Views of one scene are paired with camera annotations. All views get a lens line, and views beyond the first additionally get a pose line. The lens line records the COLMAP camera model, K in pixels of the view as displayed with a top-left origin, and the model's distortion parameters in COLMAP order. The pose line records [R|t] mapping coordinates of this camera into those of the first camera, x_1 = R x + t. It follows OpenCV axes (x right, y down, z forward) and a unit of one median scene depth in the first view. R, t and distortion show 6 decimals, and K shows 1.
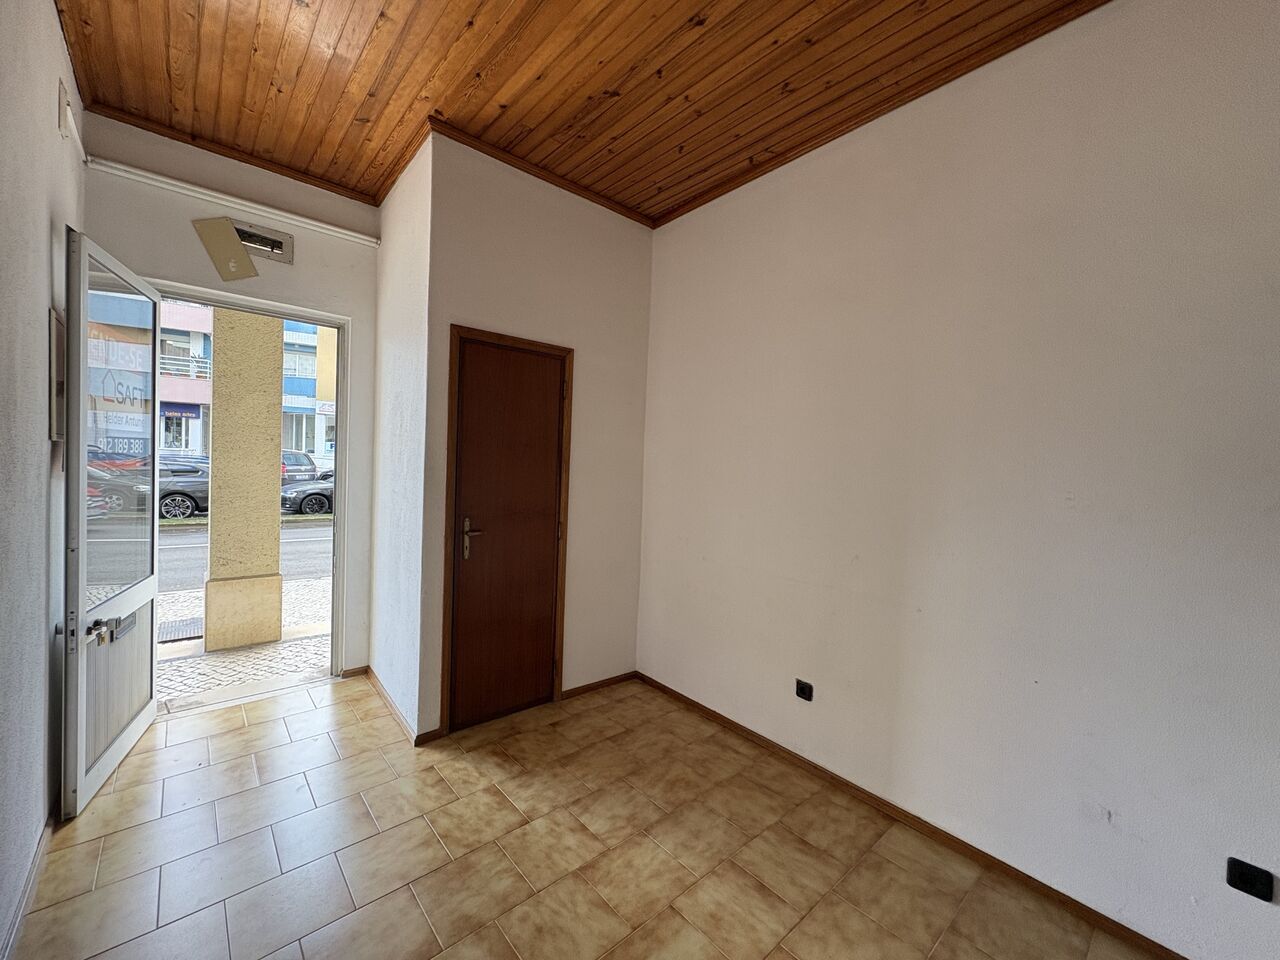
lens RADIAL K [[509.2, 0, 640.1], [0, 509.2, 481.5], [0, 0, 1]] dist [0.000105, 0.000034]
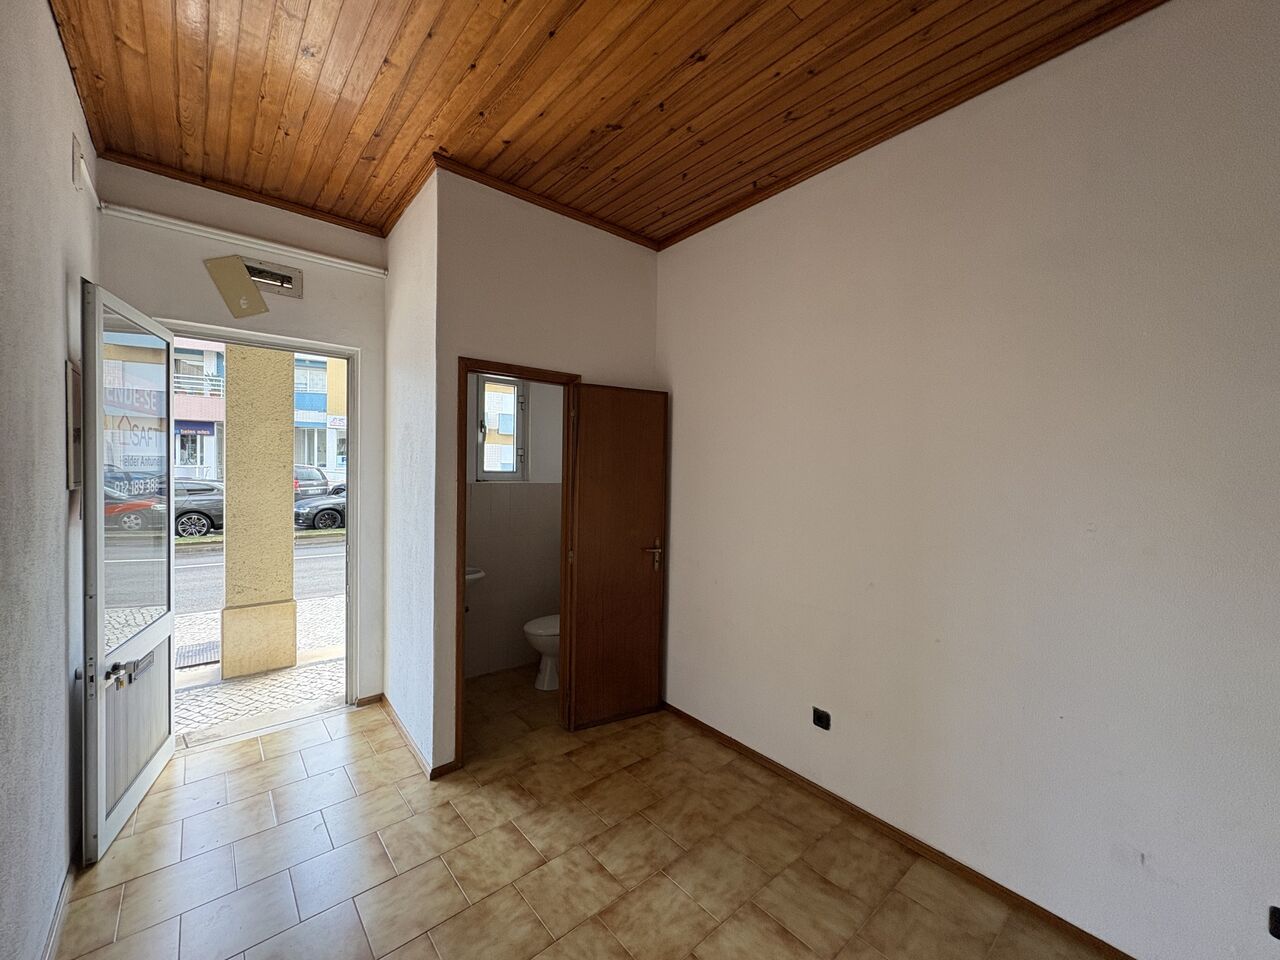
lens RADIAL K [[509.2, 0, 640.5], [0, 509.2, 481.1], [0, 0, 1]] dist [0.000105, 0.000034]
pose [[0.999641, -0.021180, -0.016415, -0.002462], [0.021028, 0.999735, -0.009380, -0.051464], [0.016610, 0.009032, 0.999821, 0.005055]]
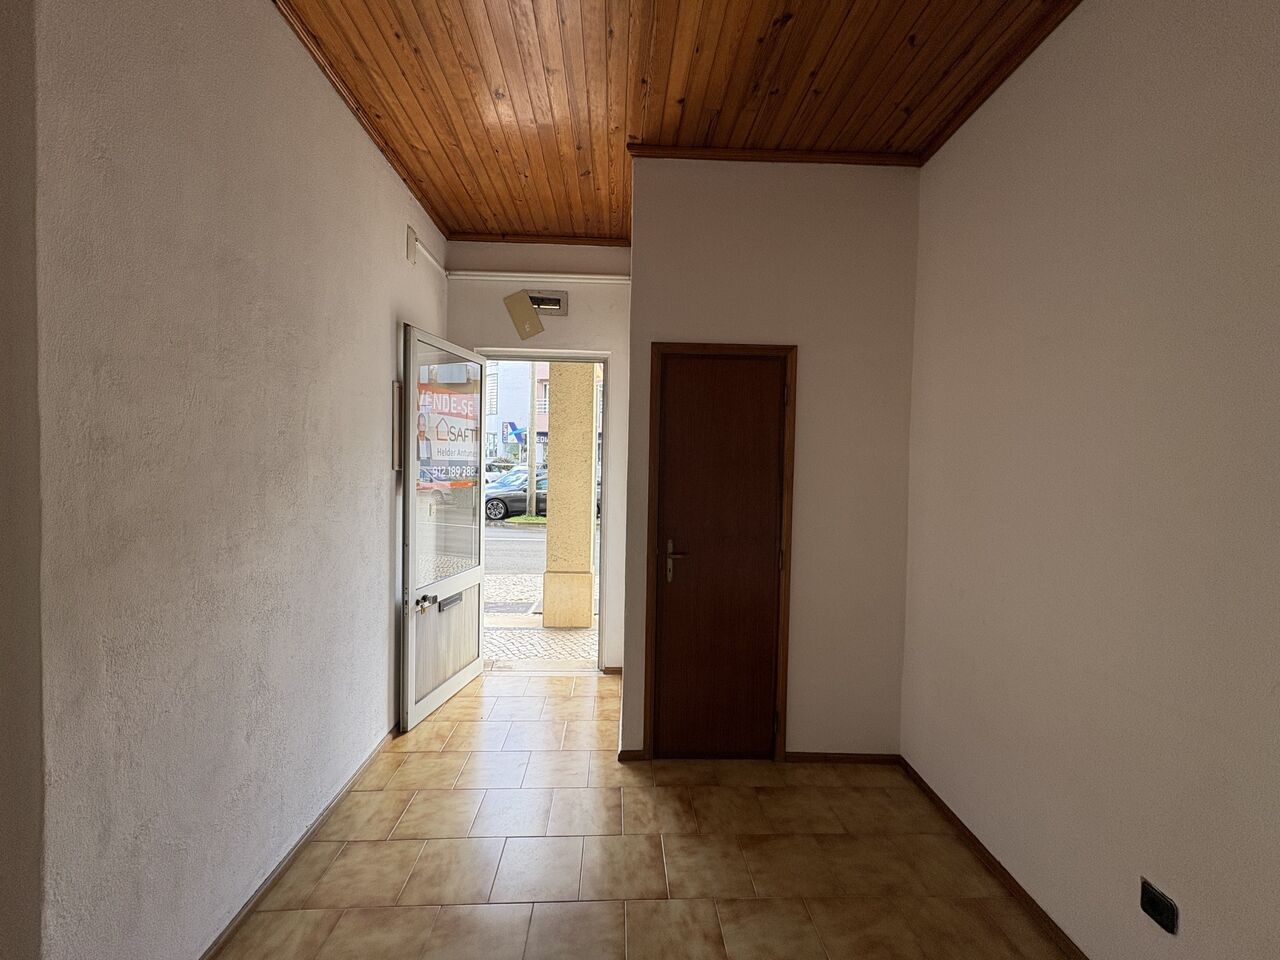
lens RADIAL K [[509.2, 0, 637.0], [0, 509.2, 480.9], [0, 0, 1]] dist [0.000105, 0.000034]
pose [[0.772378, -0.003527, -0.635154, 0.257318], [-0.011078, 0.999758, -0.019023, -0.022689], [0.635067, 0.021729, 0.772151, 0.243755]]
